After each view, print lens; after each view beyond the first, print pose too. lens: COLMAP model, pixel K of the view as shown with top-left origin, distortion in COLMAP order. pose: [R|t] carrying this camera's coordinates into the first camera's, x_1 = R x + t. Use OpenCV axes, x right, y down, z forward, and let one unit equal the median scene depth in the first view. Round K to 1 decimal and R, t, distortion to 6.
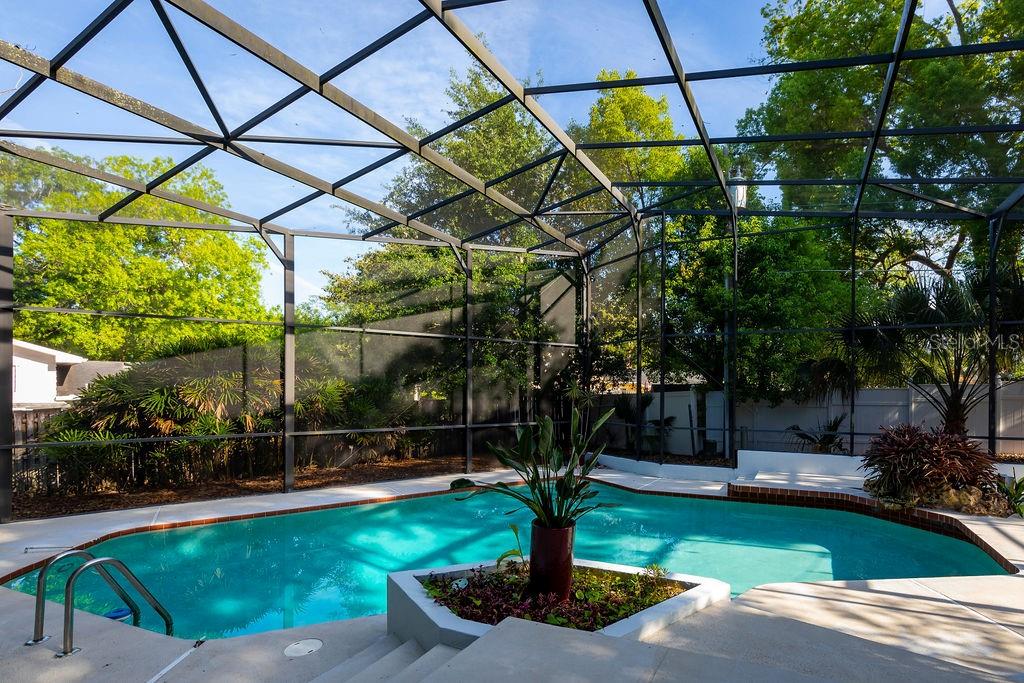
lens RADIAL K [[483.5, 0, 611.1], [0, 483.5, 387.4], [0, 0, 1]] dist [-0.001651, -0.000317]
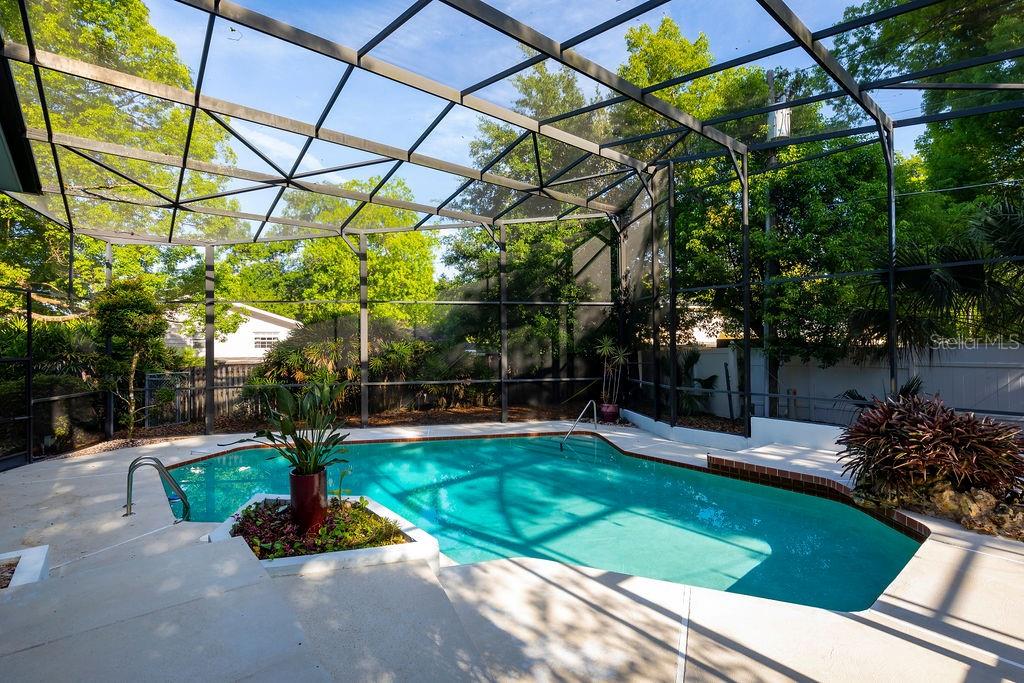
lens RADIAL K [[475.9, 0, 548.9], [0, 475.9, 332.9], [0, 0, 1]] dist [-0.002027, -0.000294]
pose [[0.890507, -0.018315, -0.454601, 0.361050], [0.014113, 0.999821, -0.012635, -0.019155], [0.454750, 0.004836, 0.890606, 0.064135]]
